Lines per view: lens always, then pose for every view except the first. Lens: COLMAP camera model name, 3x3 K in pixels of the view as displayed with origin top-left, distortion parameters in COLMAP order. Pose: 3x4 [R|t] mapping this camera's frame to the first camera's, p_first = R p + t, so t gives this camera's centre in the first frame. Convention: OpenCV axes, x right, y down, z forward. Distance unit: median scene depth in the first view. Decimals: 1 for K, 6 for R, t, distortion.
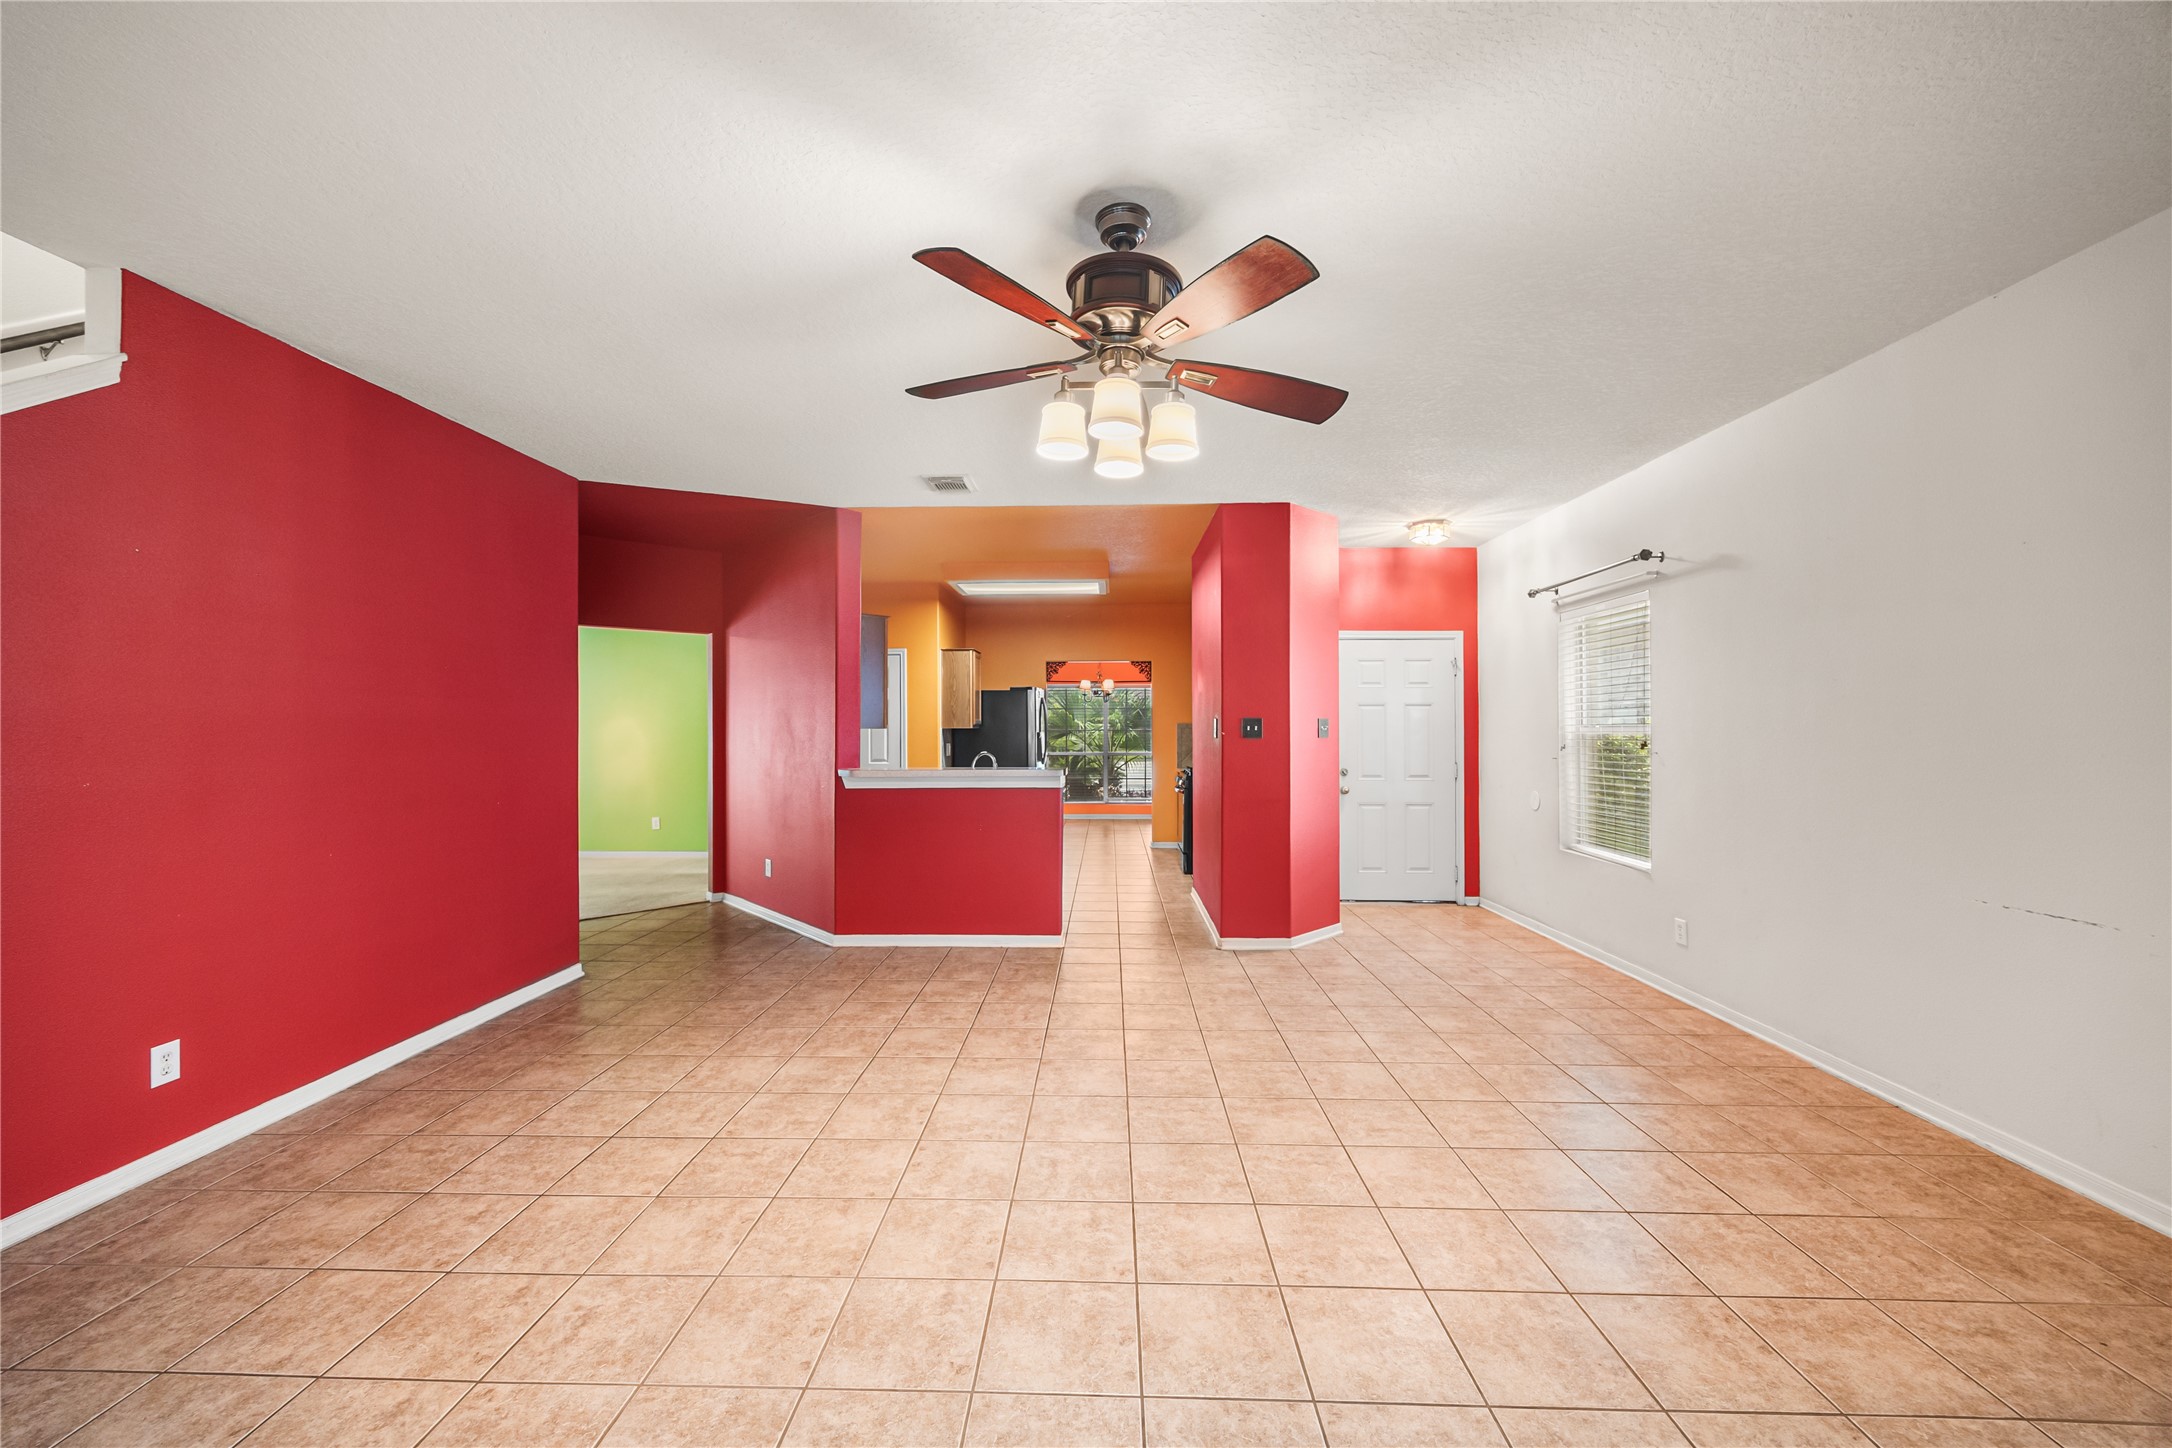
lens RADIAL K [[851.6, 0, 1079.9], [0, 851.6, 722.2], [0, 0, 1]] dist [-0.008671, 0.000414]
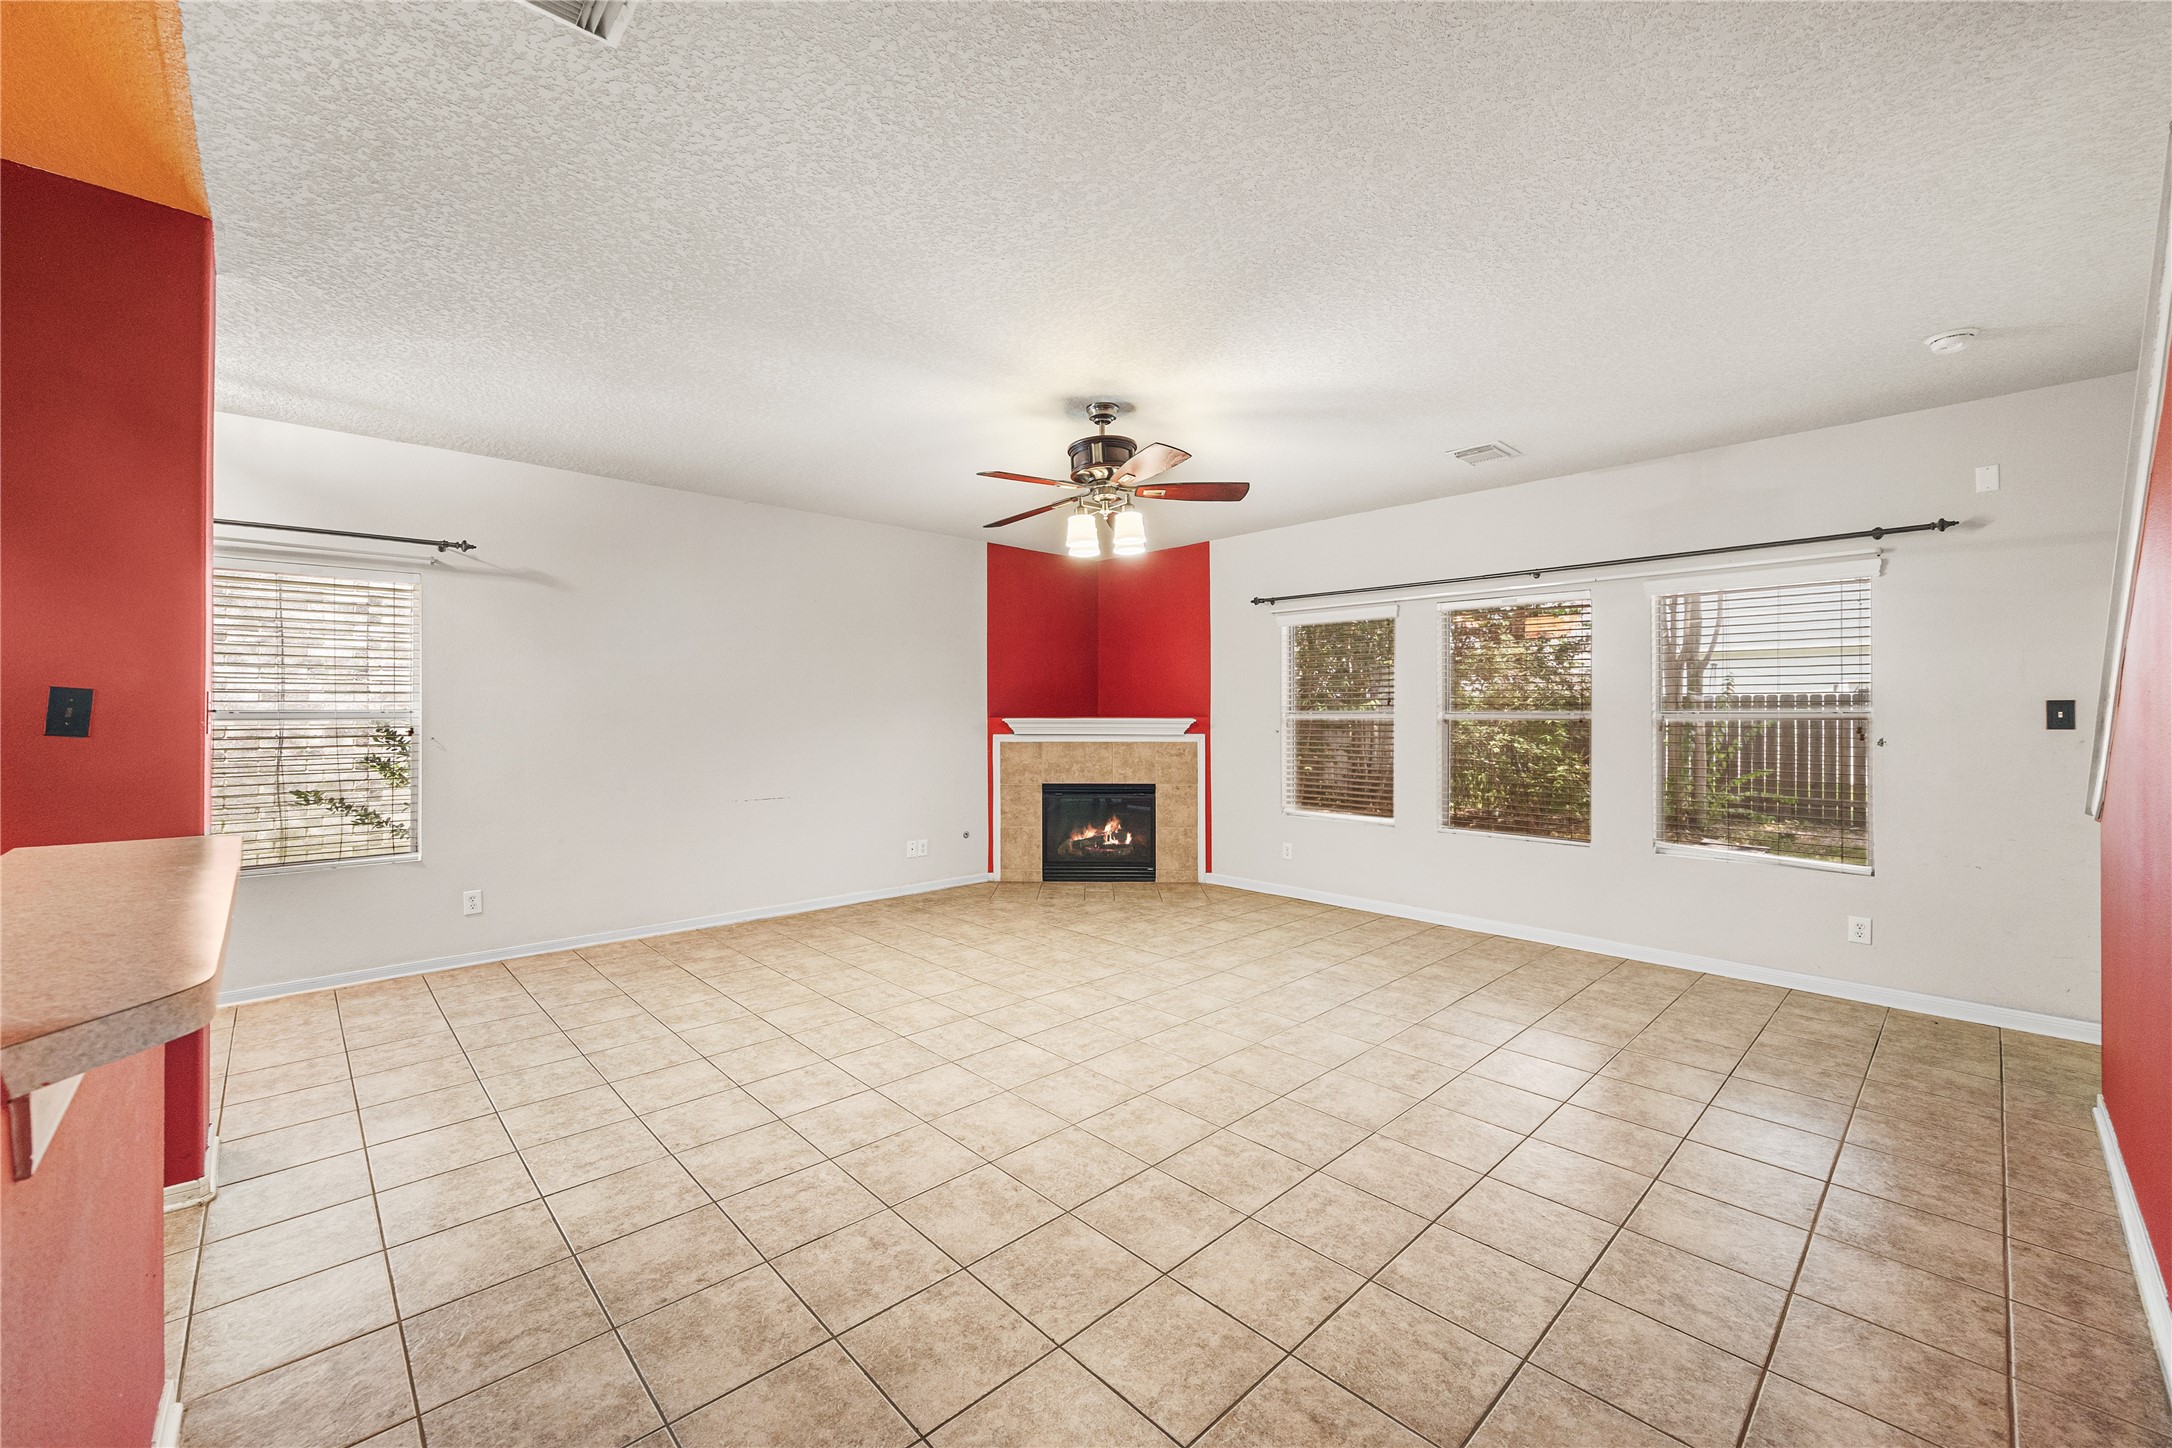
lens RADIAL K [[851.6, 0, 1050.1], [0, 851.6, 720.5], [0, 0, 1]] dist [-0.008671, 0.000414]
pose [[-0.697098, -0.003923, 0.716965, -0.838354], [-0.004253, 0.999990, 0.001337, 0.012514], [-0.716963, -0.002118, -0.697108, 1.749802]]
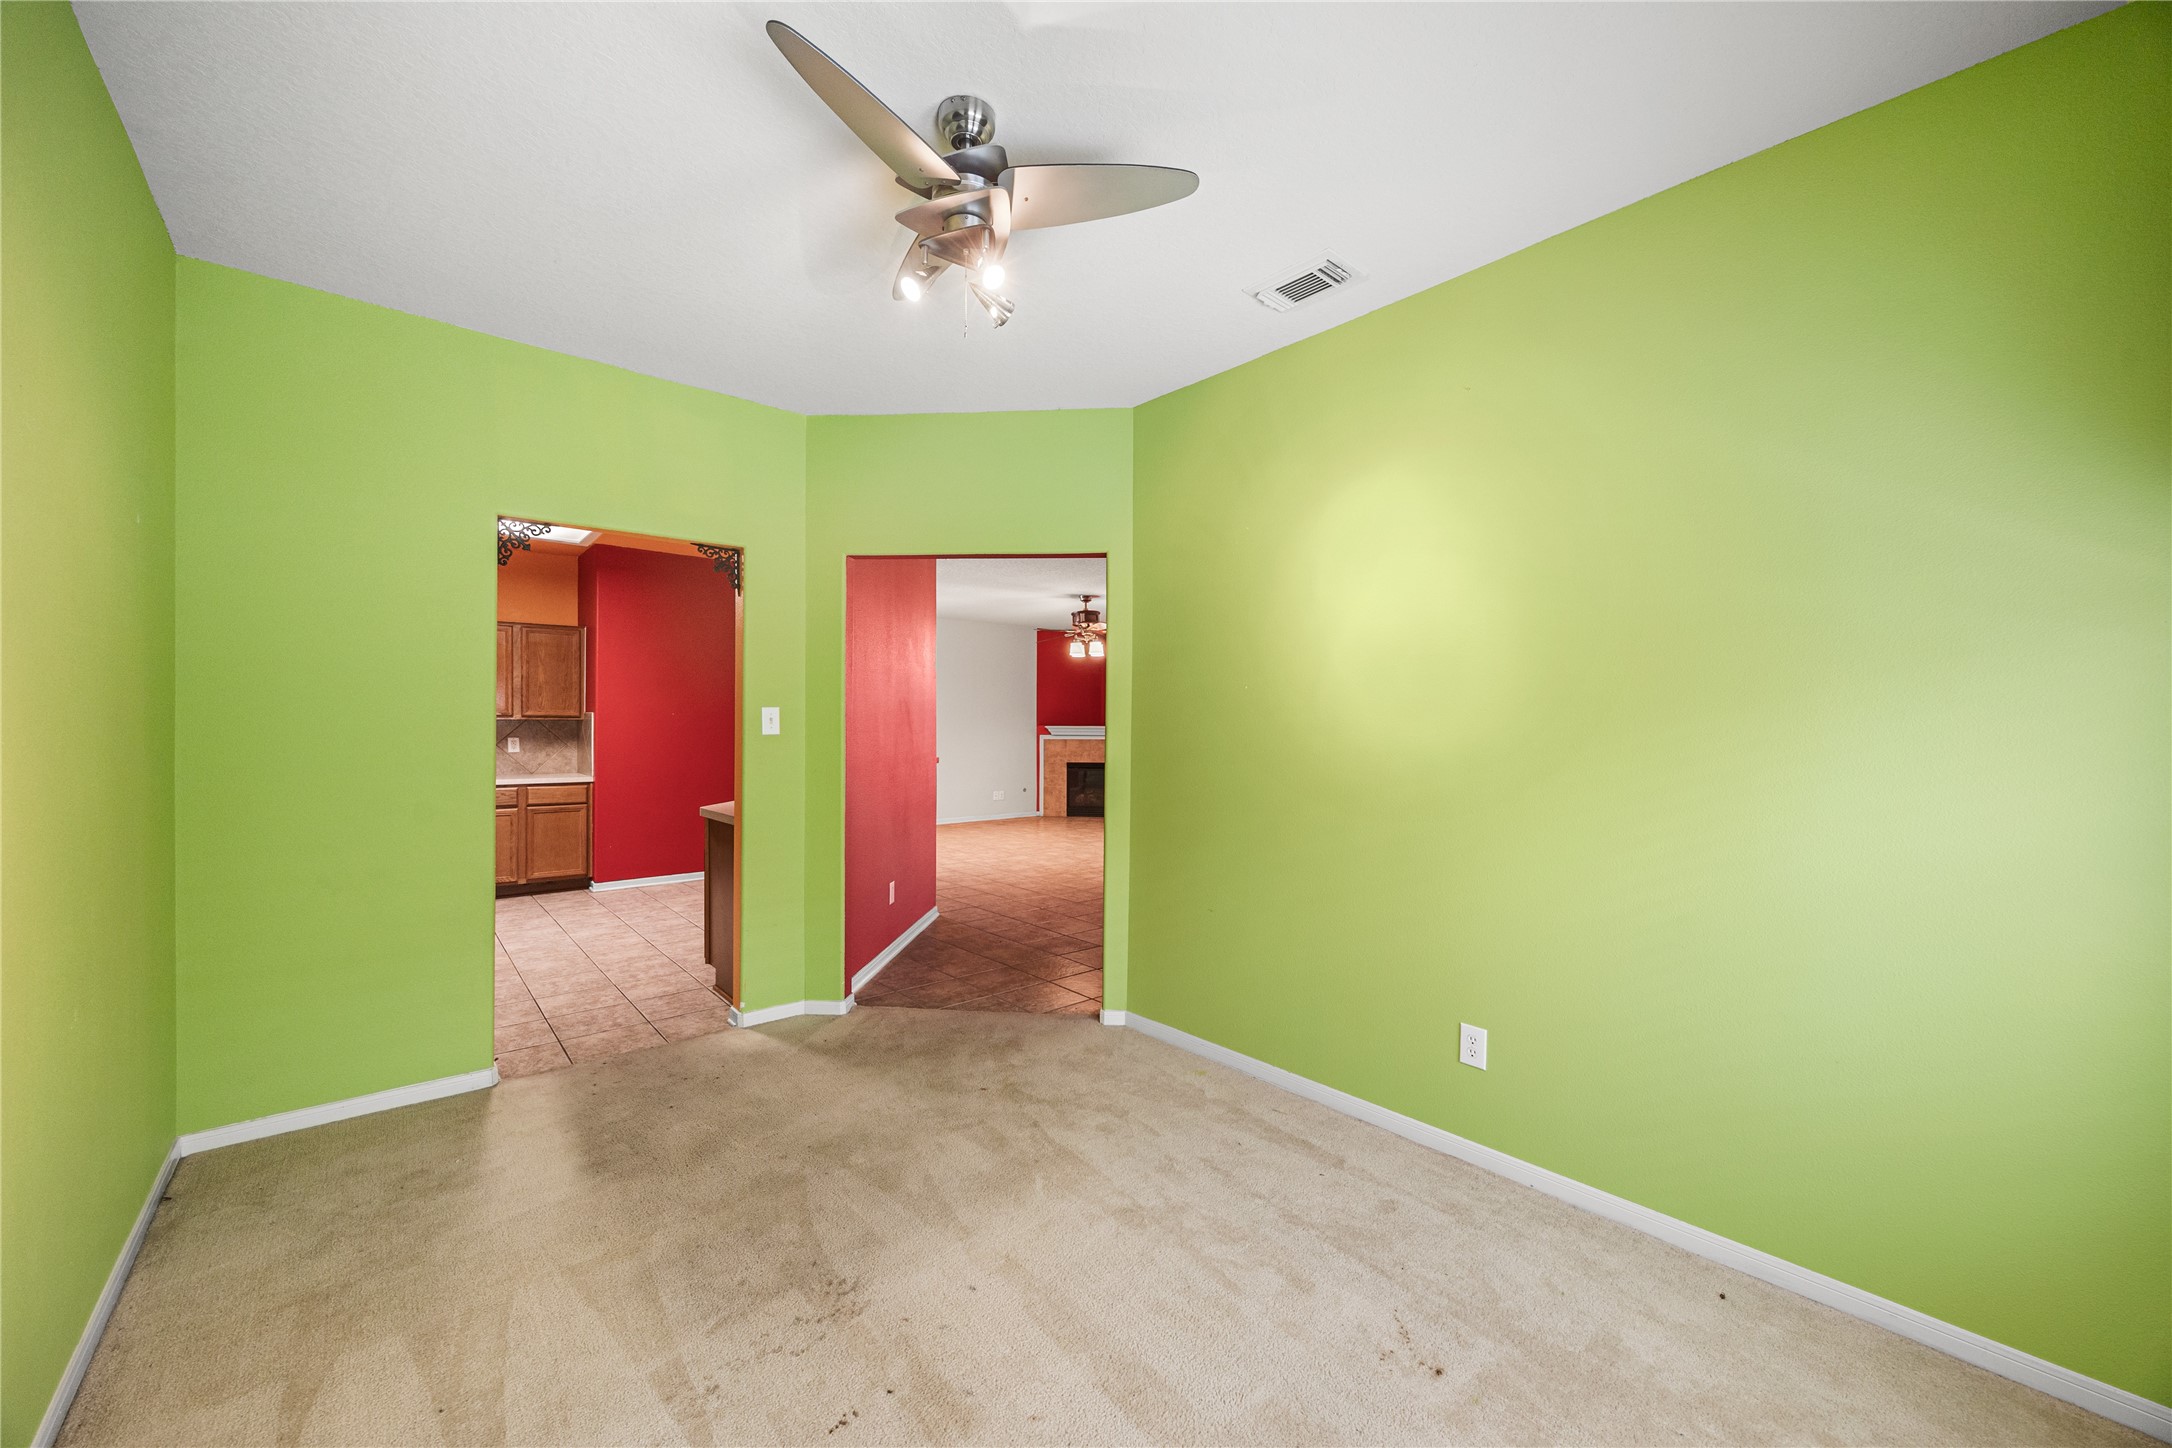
lens RADIAL K [[851.6, 0, 1083.8], [0, 851.6, 732.4], [0, 0, 1]] dist [-0.008671, 0.000414]
pose [[-0.689449, -0.002919, 0.724328, -2.274063], [-0.007890, 0.999963, -0.003480, 0.055306], [-0.724291, -0.008114, -0.689447, 2.994630]]
